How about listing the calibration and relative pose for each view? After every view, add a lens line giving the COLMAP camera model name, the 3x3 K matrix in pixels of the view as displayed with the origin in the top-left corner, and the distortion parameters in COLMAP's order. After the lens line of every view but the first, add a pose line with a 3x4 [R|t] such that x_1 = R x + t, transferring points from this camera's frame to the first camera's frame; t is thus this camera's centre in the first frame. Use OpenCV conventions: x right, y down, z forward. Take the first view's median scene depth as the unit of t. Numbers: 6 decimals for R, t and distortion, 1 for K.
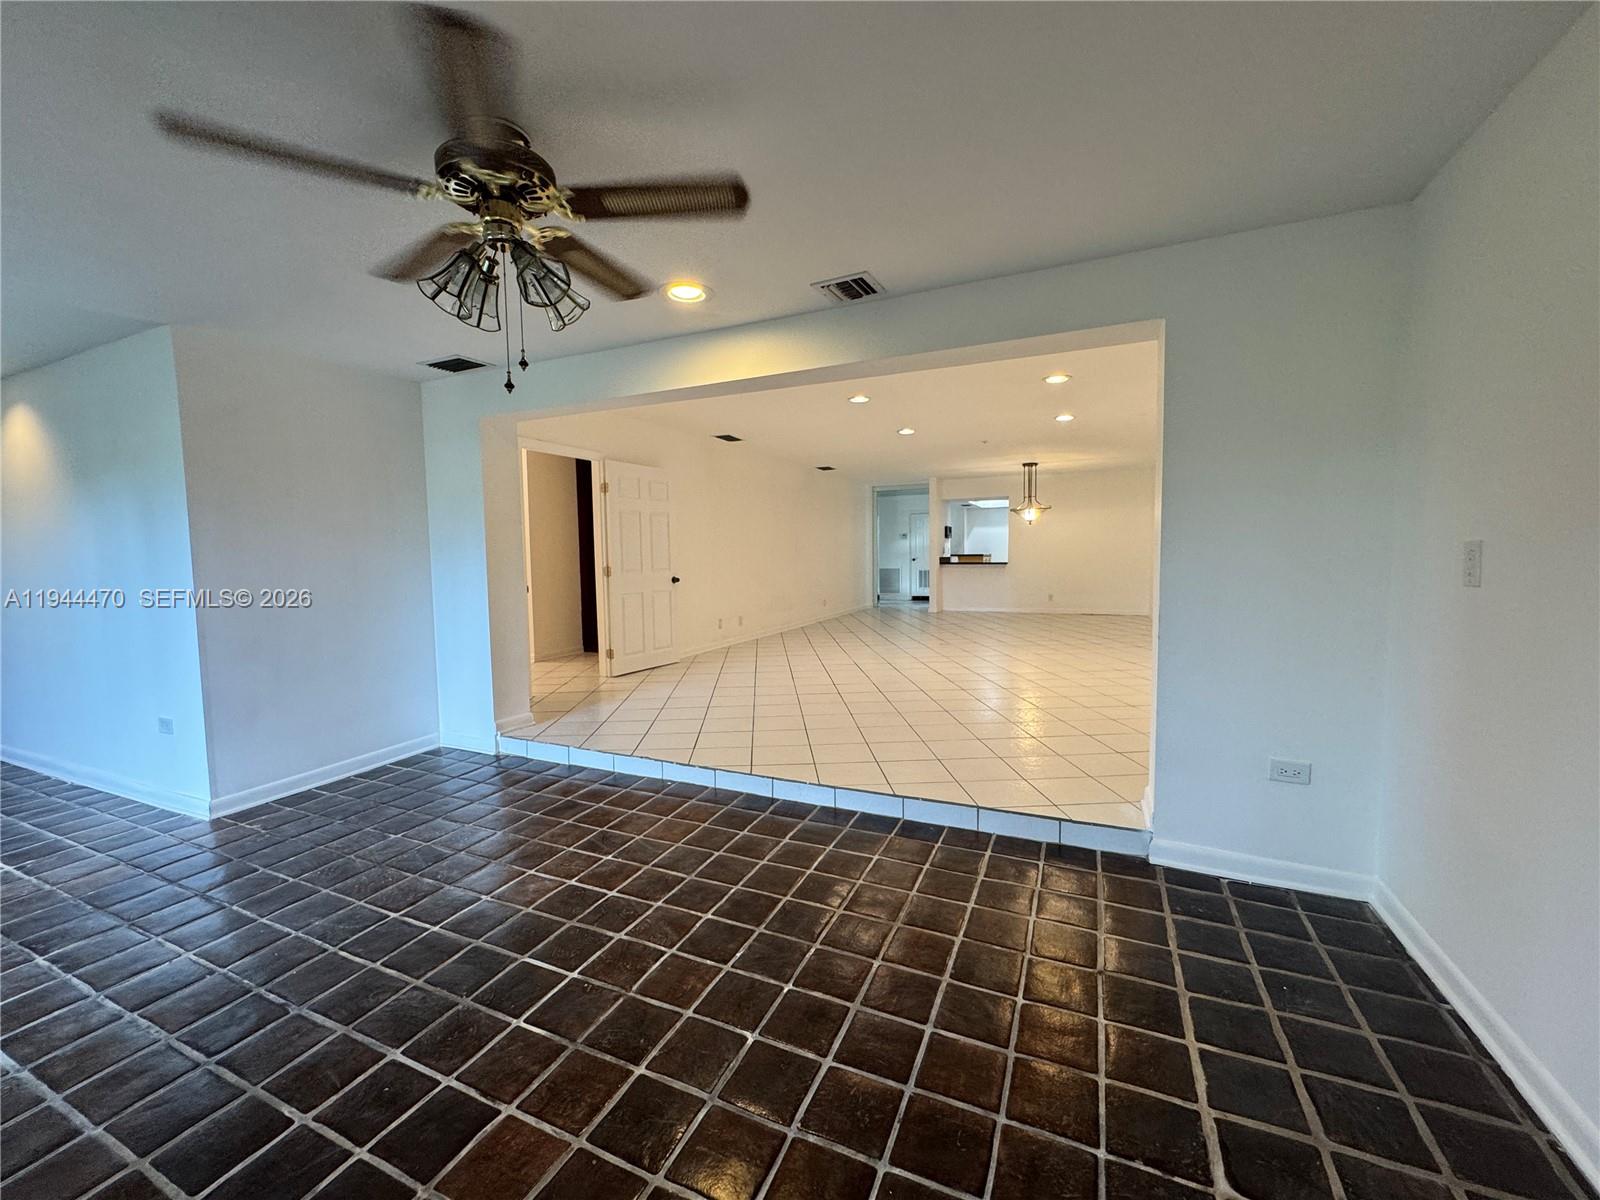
lens RADIAL K [[639.7, 0, 799.7], [0, 639.7, 596.3], [0, 0, 1]] dist [-0.004545, 0.000993]
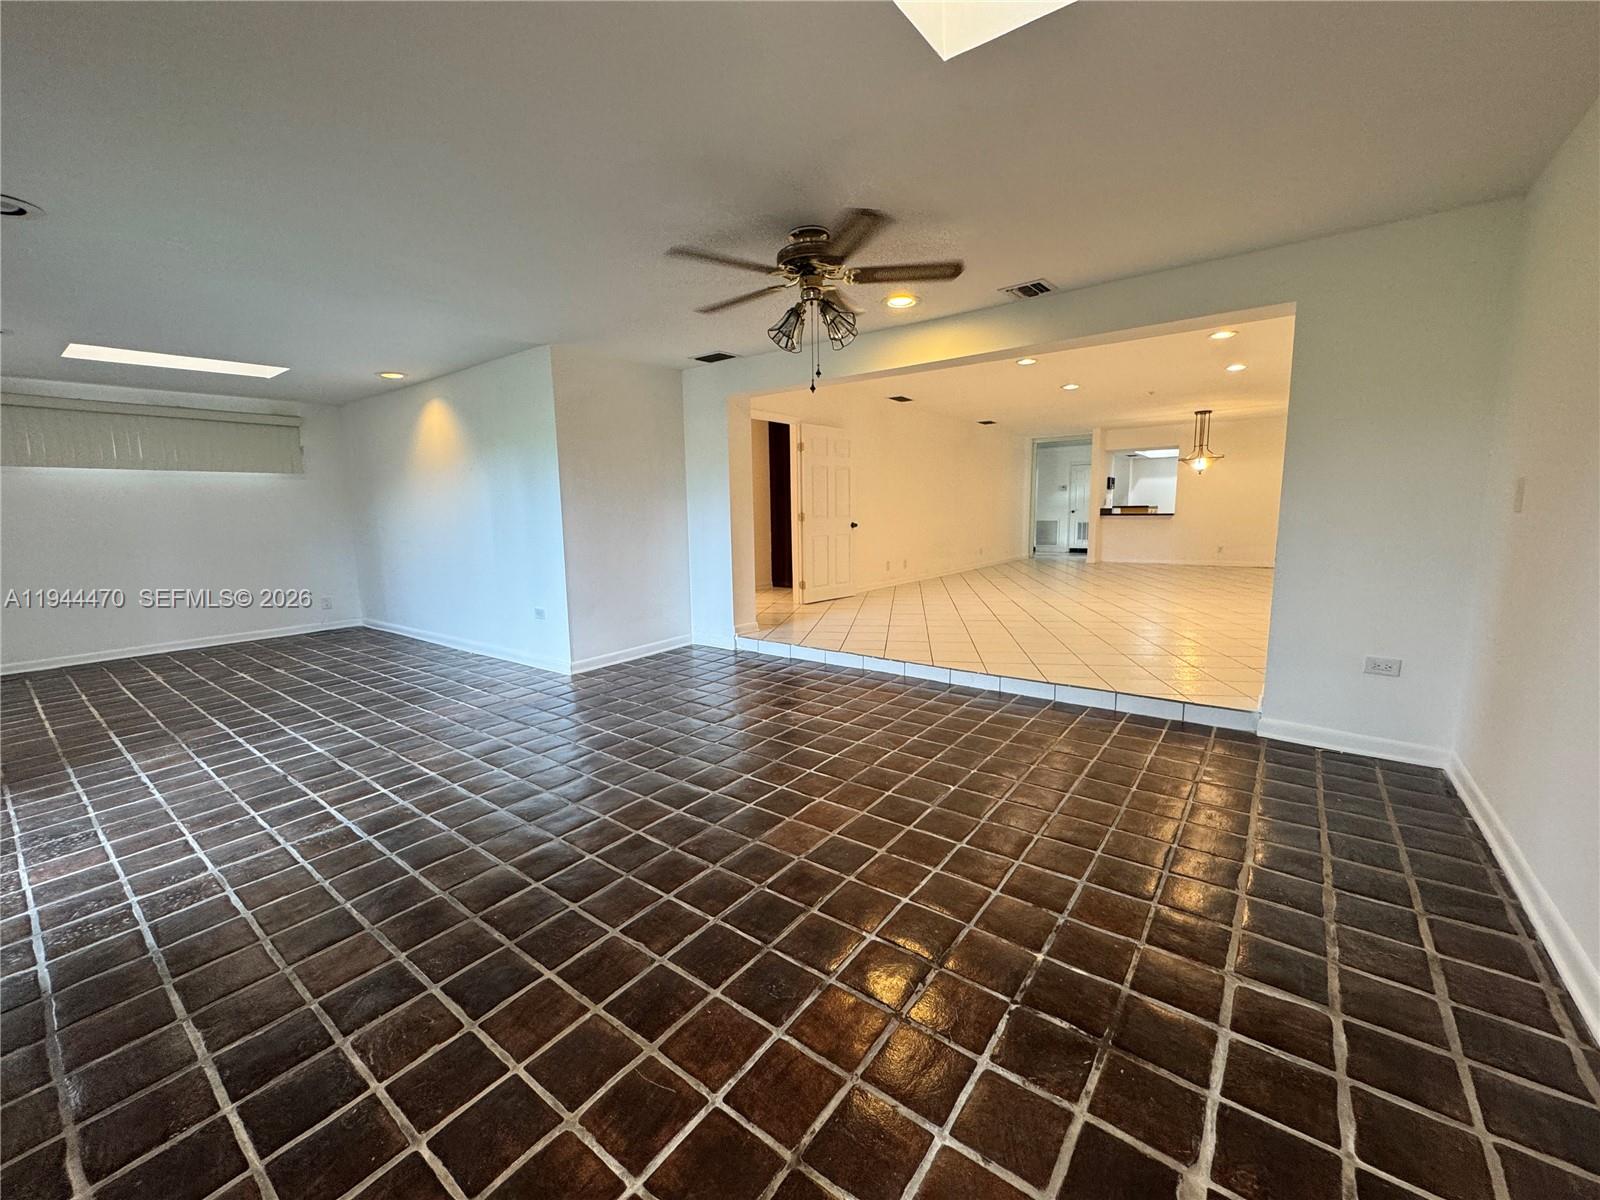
lens RADIAL K [[639.7, 0, 800.4], [0, 639.7, 598.0], [0, 0, 1]] dist [-0.004545, 0.000993]
pose [[0.974978, 0.029830, -0.220292, -0.050317], [-0.013957, 0.997215, 0.073263, 0.040207], [0.221864, -0.068355, 0.972679, -0.297121]]
